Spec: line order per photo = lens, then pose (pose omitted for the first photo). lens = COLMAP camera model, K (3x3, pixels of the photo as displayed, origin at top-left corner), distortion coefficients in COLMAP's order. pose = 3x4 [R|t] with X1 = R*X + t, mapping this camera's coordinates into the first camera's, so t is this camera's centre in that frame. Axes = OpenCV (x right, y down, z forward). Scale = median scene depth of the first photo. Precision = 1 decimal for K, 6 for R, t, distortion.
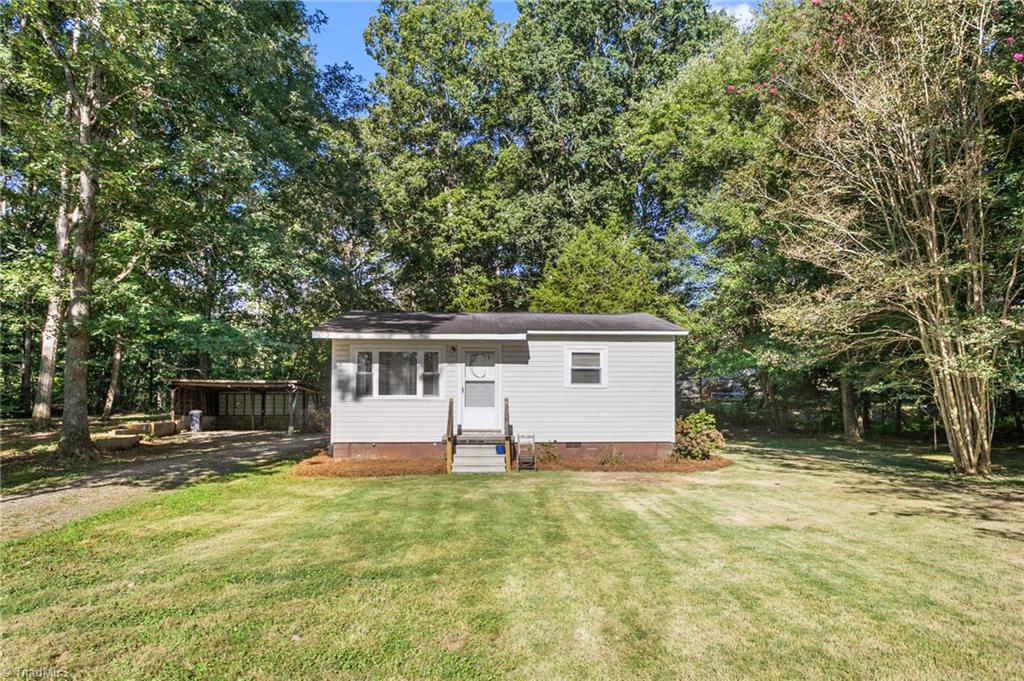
lens RADIAL K [[644.7, 0, 511.2], [0, 644.7, 349.7], [0, 0, 1]] dist [-0.003181, -0.000046]
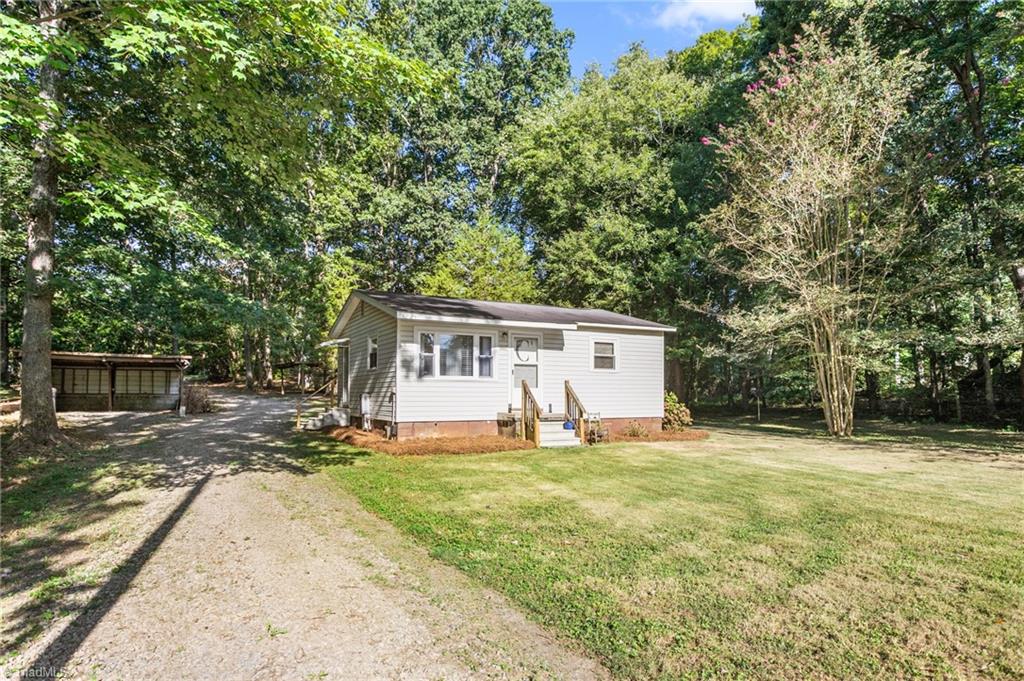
lens RADIAL K [[611.7, 0, 512.0], [0, 611.7, 340.5], [0, 0, 1]] dist [-0.020892, 0.000892]
pose [[0.904578, 0.040632, 0.424367, -0.516591], [-0.045705, 0.998953, 0.001778, 0.006646], [-0.423851, -0.021004, 0.905489, 0.059230]]
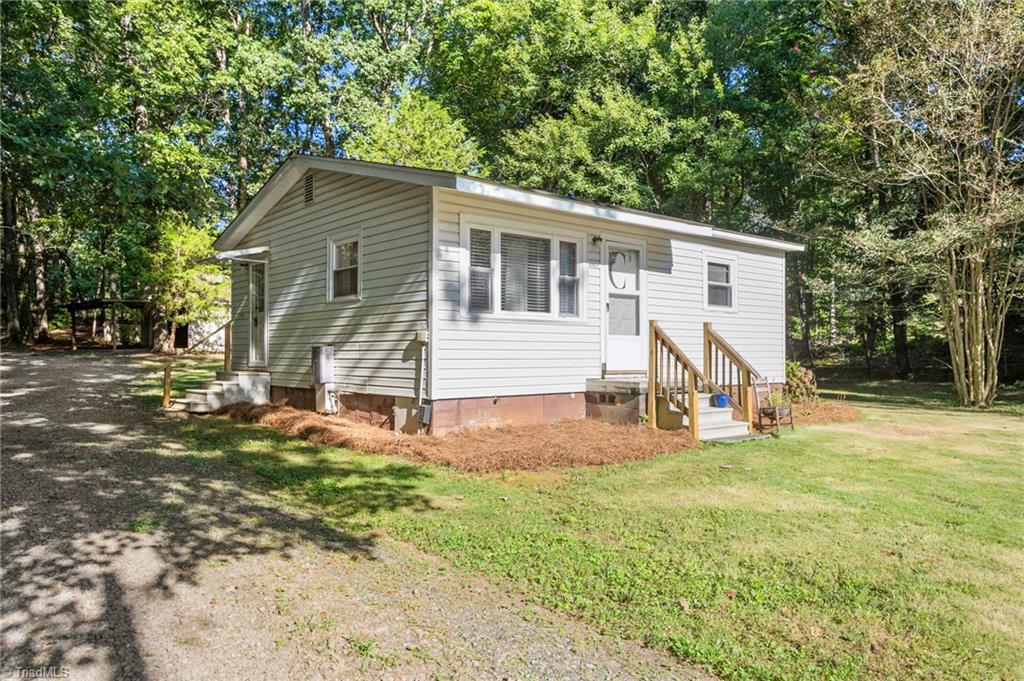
lens RADIAL K [[719.0, 0, 512.9], [0, 719.0, 318.1], [0, 0, 1]] dist [0.002960, 0.000959]
pose [[0.786308, 0.030968, 0.617058, -0.572826], [-0.063430, 0.997512, 0.030766, 0.056438], [-0.614570, -0.063332, 0.786316, 0.504031]]
